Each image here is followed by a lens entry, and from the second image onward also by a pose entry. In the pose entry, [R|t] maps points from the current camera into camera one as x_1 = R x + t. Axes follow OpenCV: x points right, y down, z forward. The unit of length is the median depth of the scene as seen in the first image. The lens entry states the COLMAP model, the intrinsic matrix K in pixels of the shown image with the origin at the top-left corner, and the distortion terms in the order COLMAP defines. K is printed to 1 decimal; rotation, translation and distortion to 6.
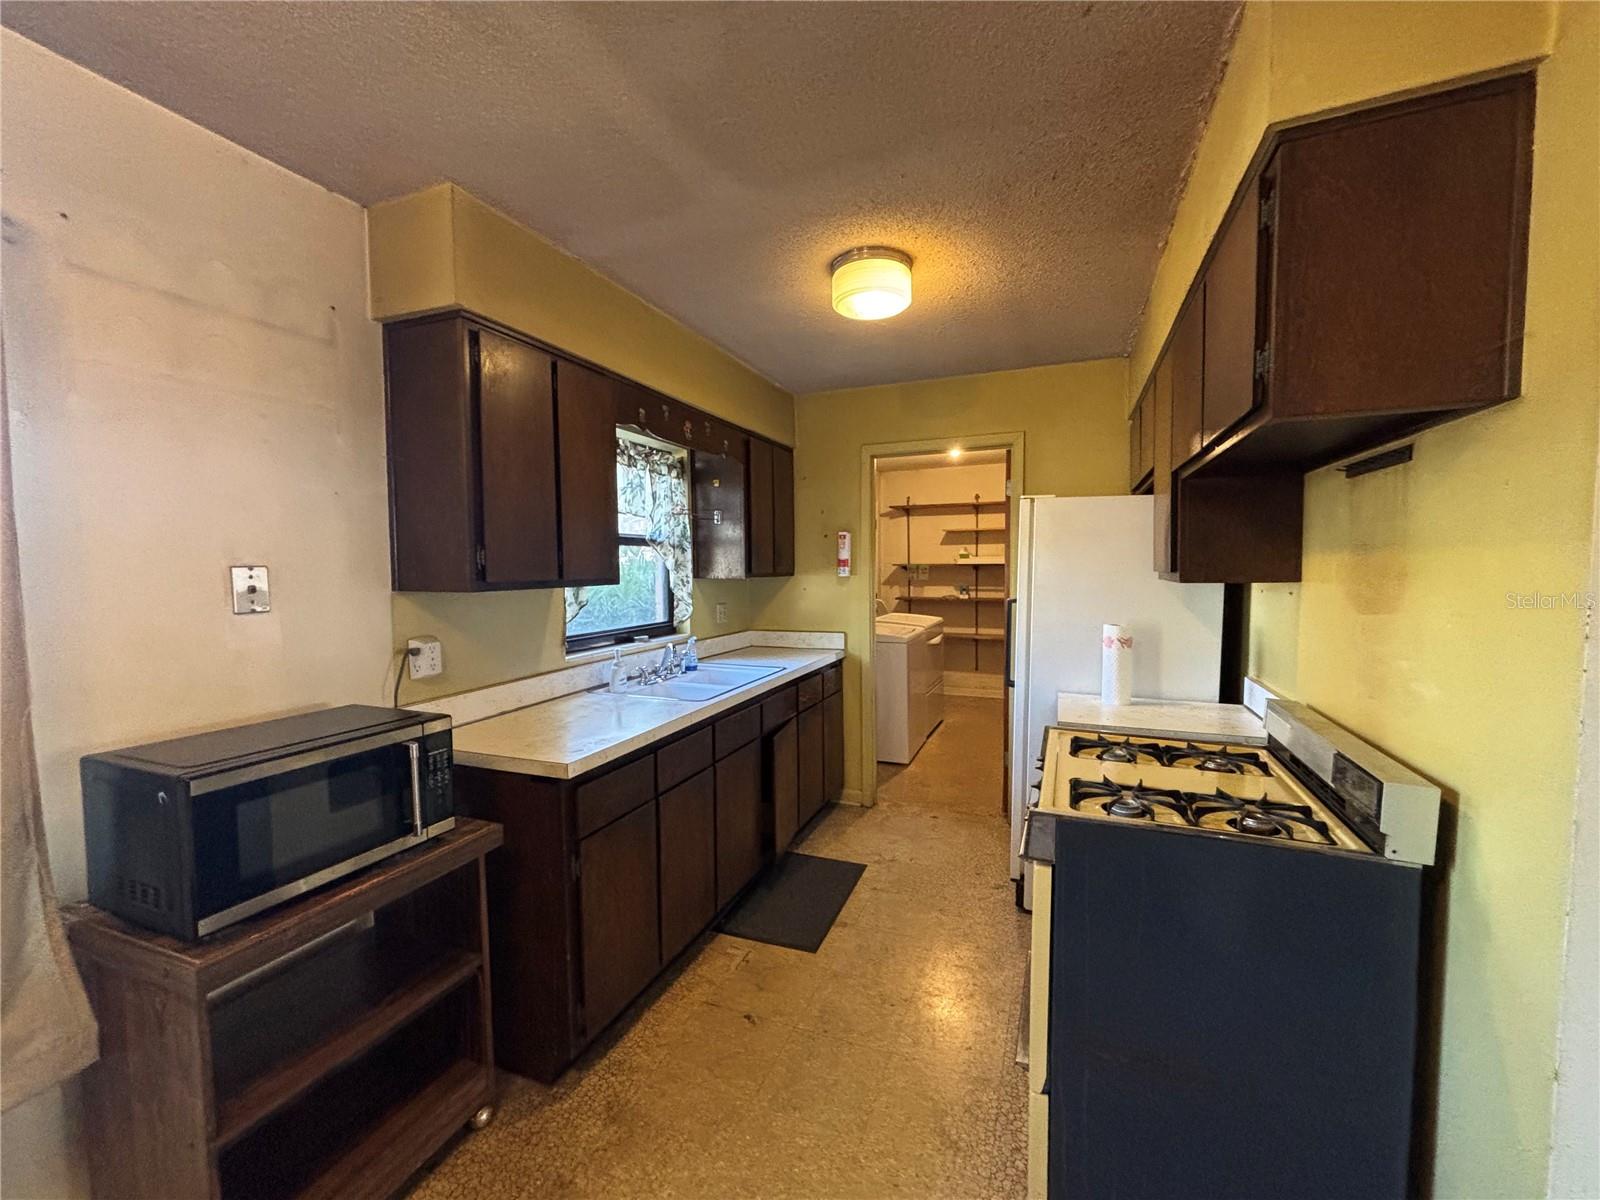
lens RADIAL K [[642.6, 0, 800.0], [0, 642.6, 600.0], [0, 0, 1]] dist [0.000651, -0.000152]
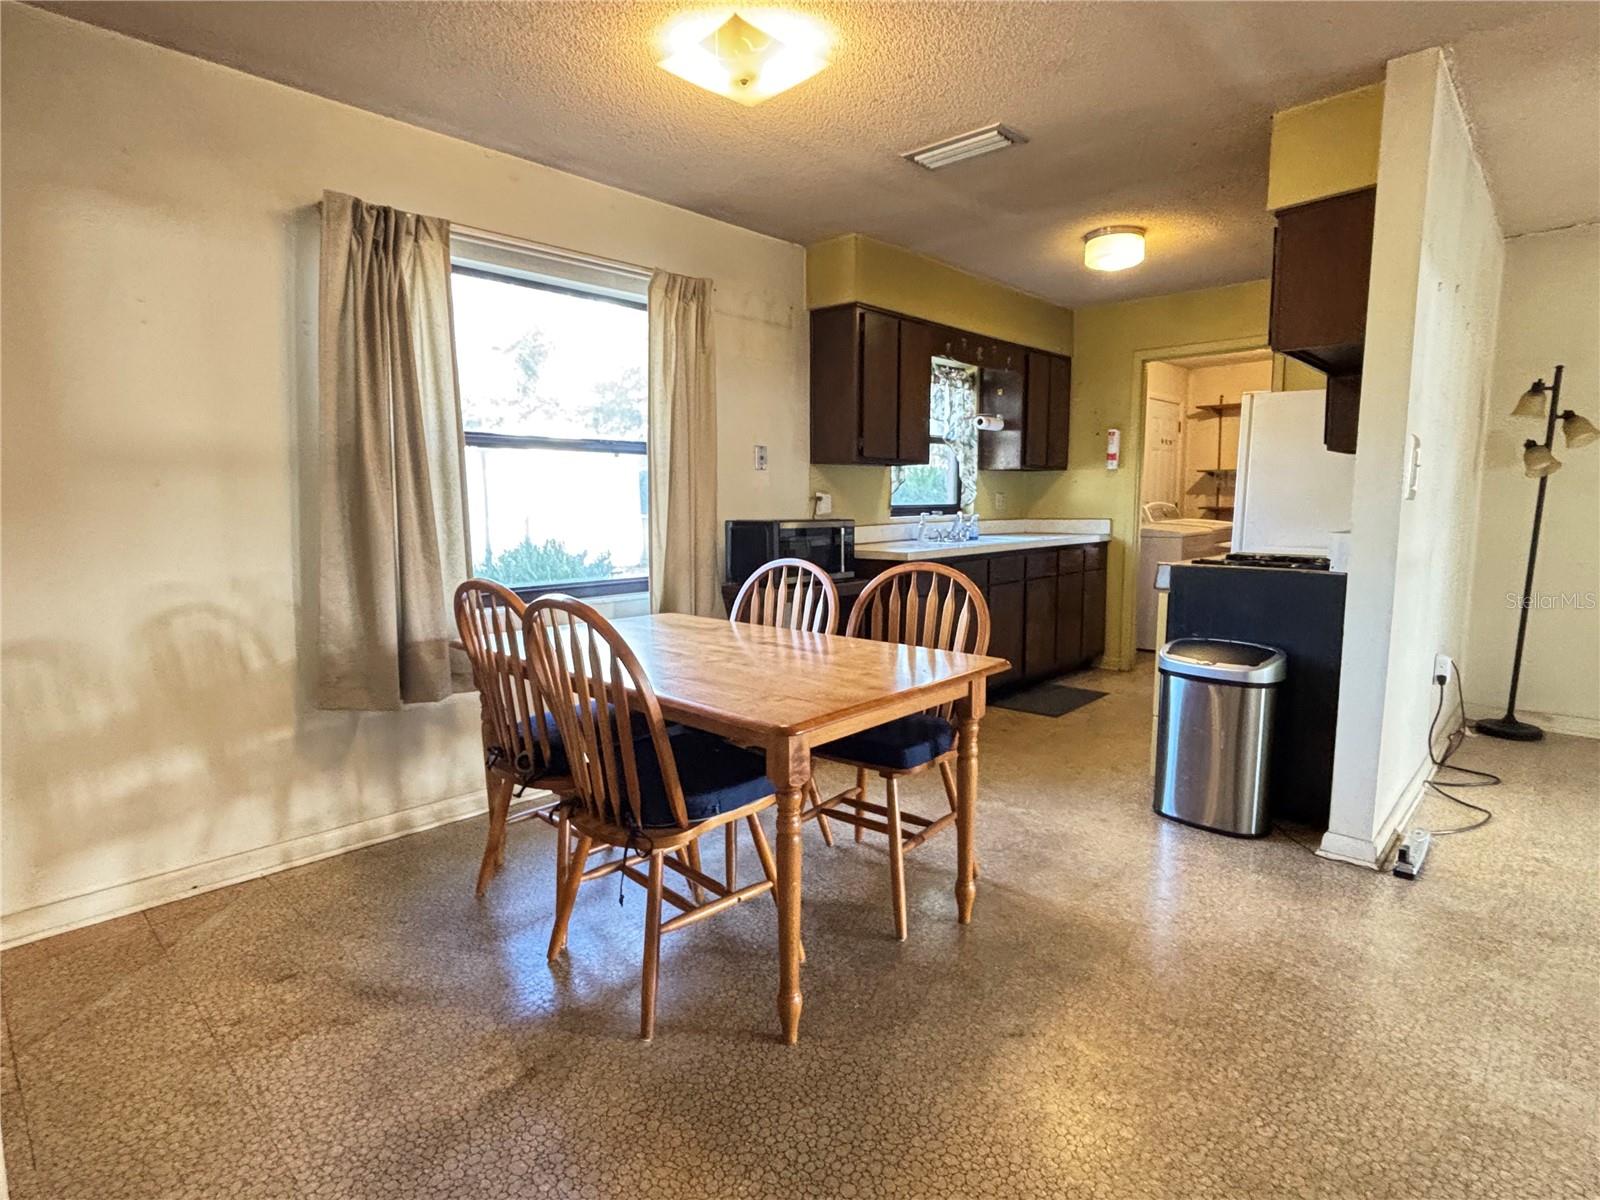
lens RADIAL K [[813.6, 0, 800.0], [0, 813.6, 600.0], [0, 0, 1]] dist [0.054254, -0.073562]
pose [[0.931856, 0.048421, -0.359584, 0.101483], [-0.021894, 0.996753, 0.077483, 0.109597], [0.362168, -0.064330, 0.929890, -0.663650]]
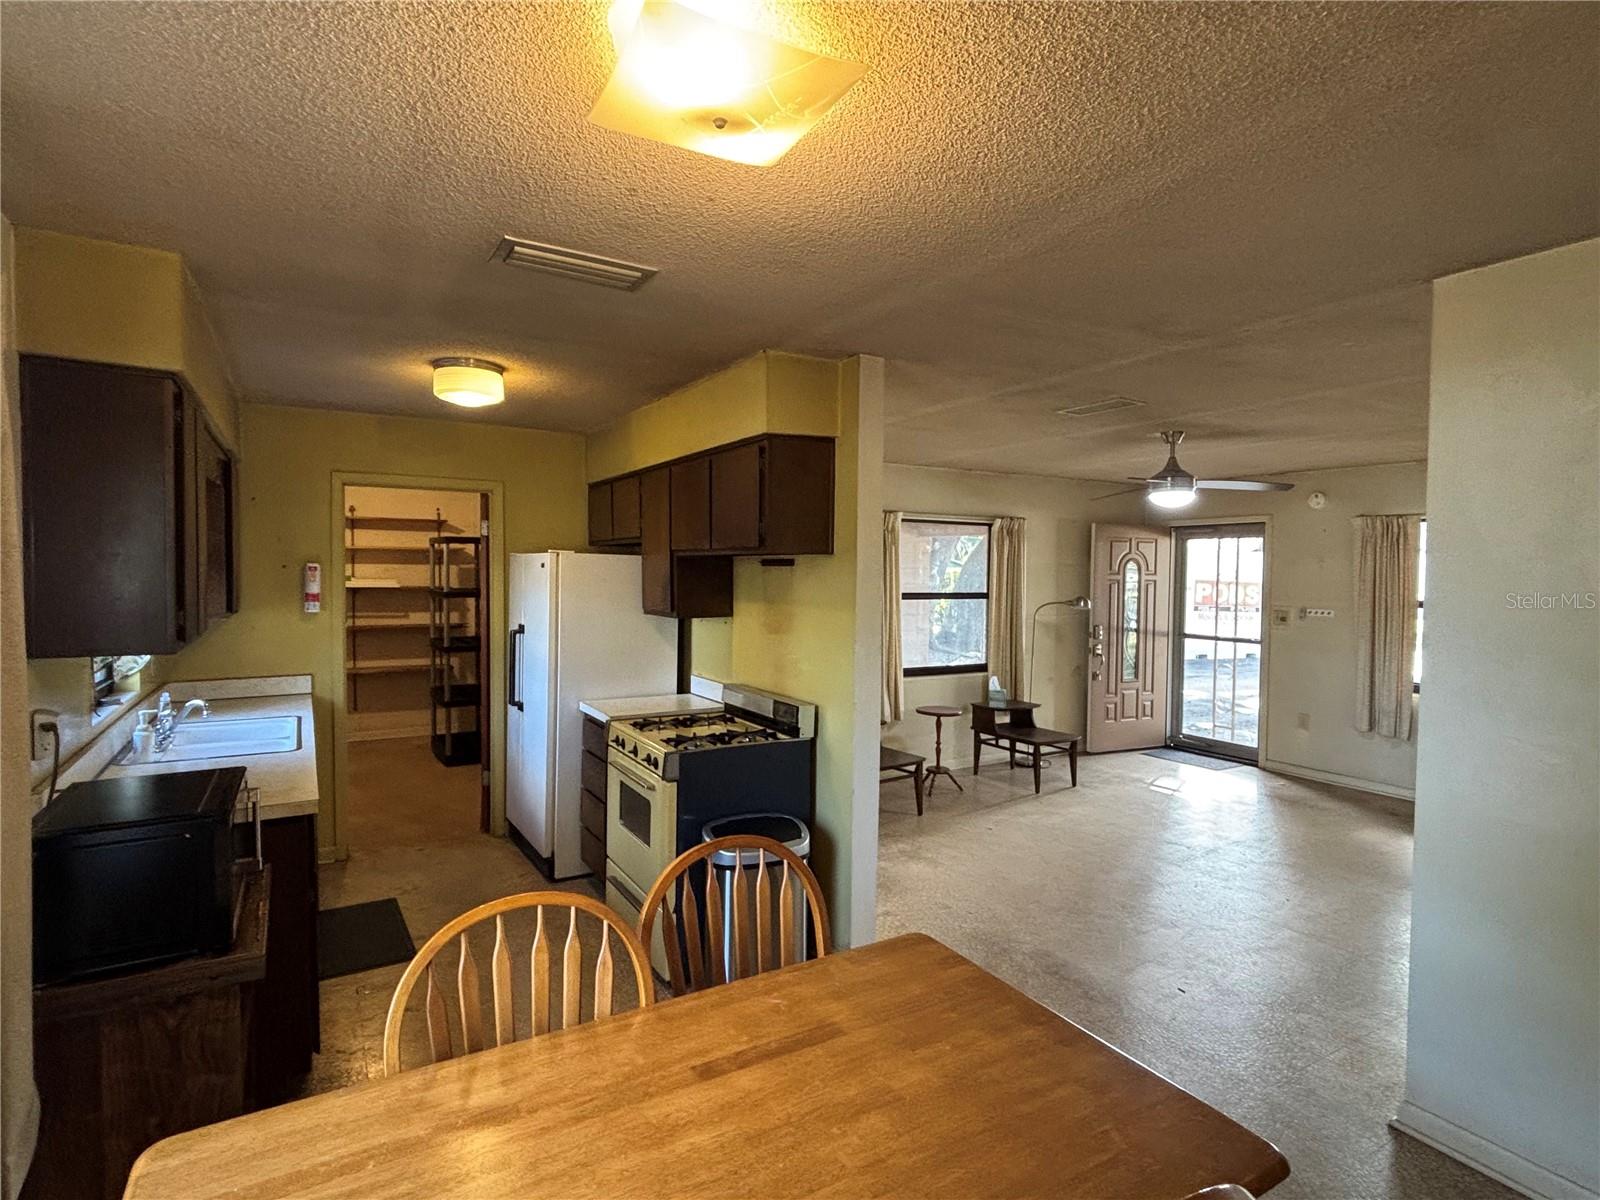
lens RADIAL K [[813.6, 0, 800.0], [0, 813.6, 600.0], [0, 0, 1]] dist [0.054254, -0.073562]
pose [[0.606900, -0.014257, 0.794650, -0.497356], [0.029737, 0.999546, -0.004777, -0.032173], [-0.794222, 0.026530, 0.607049, -0.286221]]
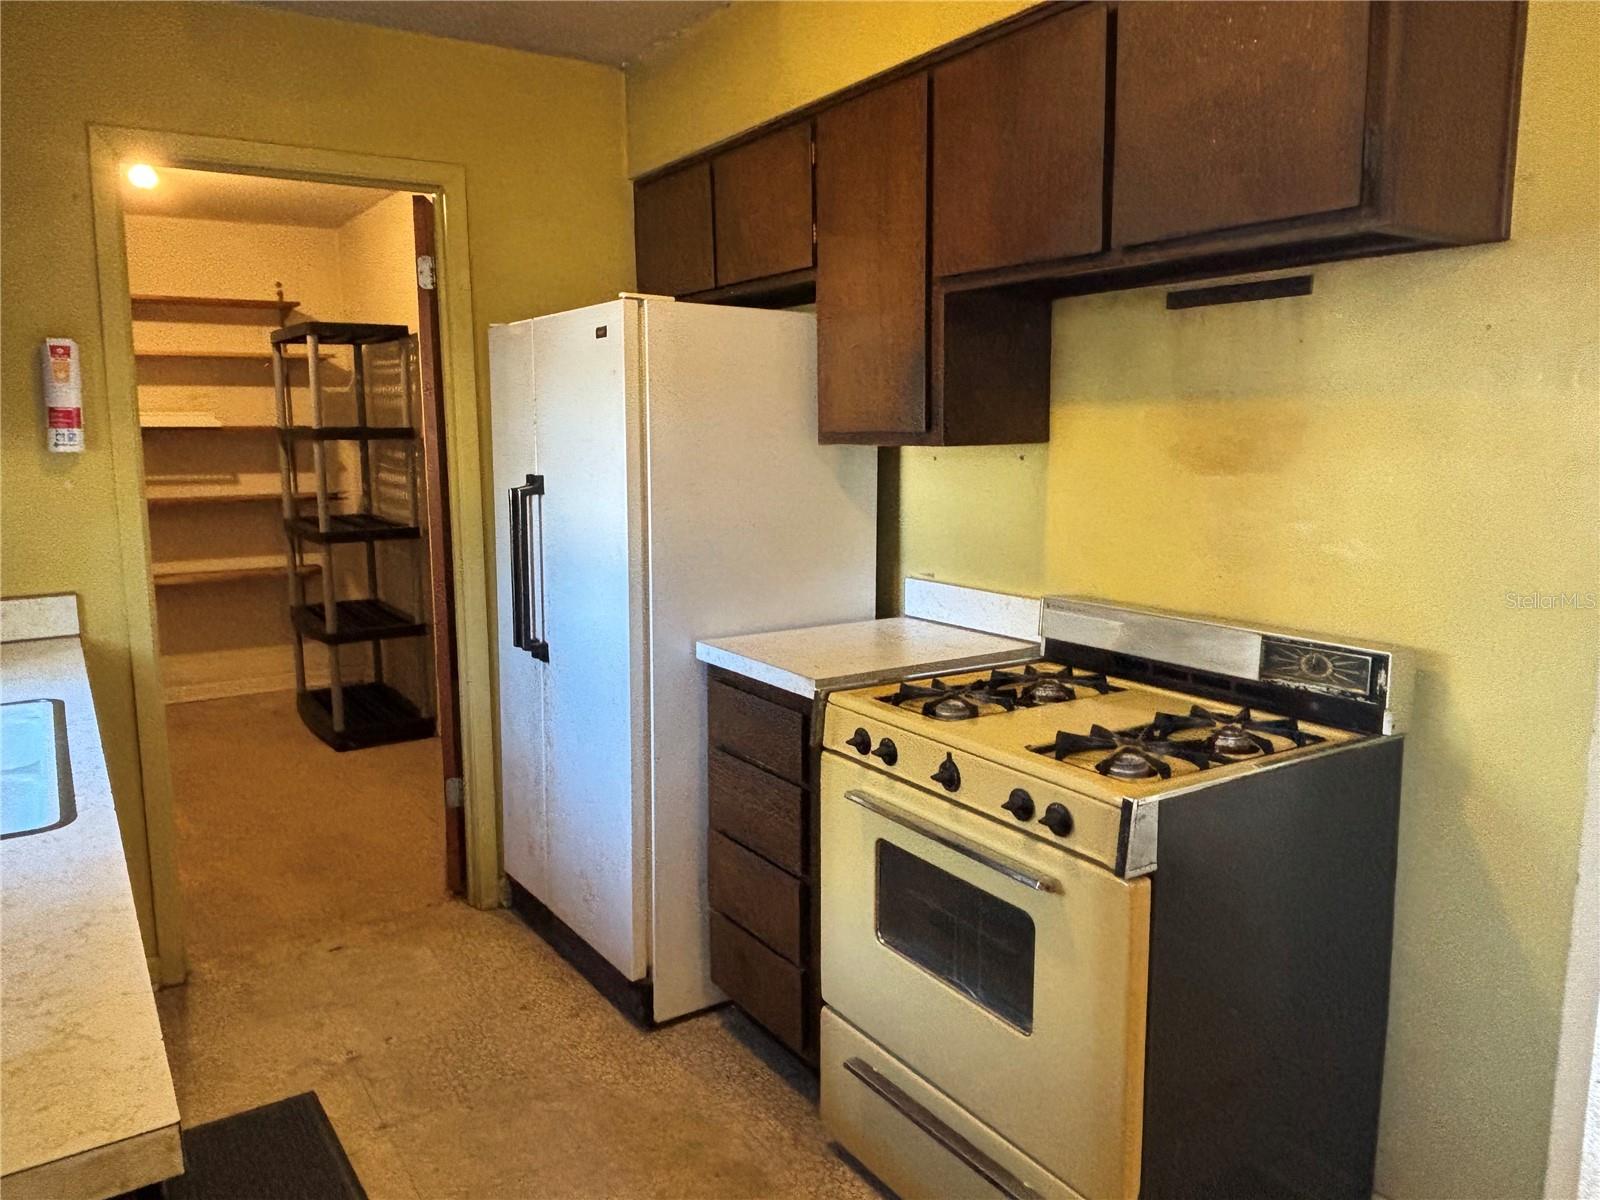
lens RADIAL K [[1132.6, 0, 794.3], [0, 1132.6, 576.9], [0, 0, 1]] dist [0.018649, -0.000468]
pose [[0.577386, -0.104937, 0.809699, -0.288543], [0.048670, 0.994366, 0.094163, -0.005273], [-0.815019, -0.014960, 0.579241, 0.254623]]
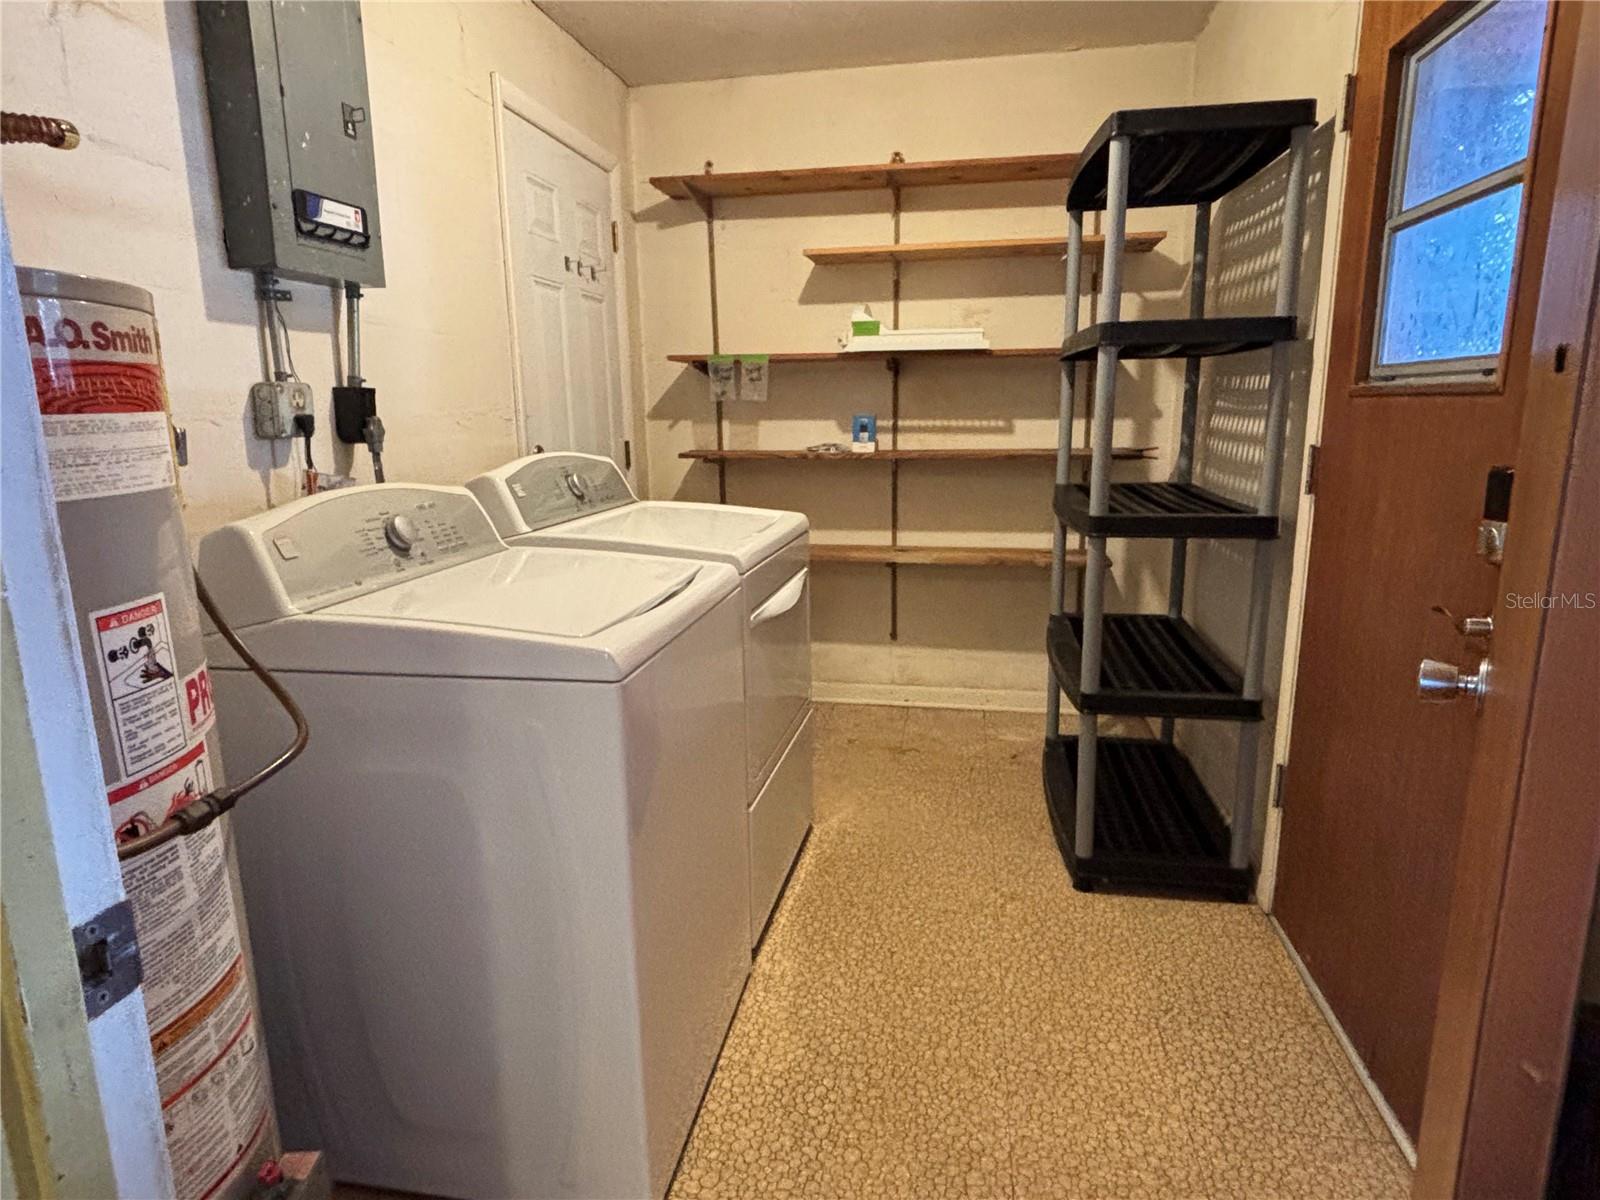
lens RADIAL K [[940.7, 0, 800.0], [0, 940.7, 600.0], [0, 0, 1]] dist [0.058814, -0.000120]
pose [[0.978668, -0.041027, 0.201312, 0.229371], [0.011524, 0.989278, 0.145590, 0.004664], [-0.205127, -0.140164, 0.968647, 1.009036]]
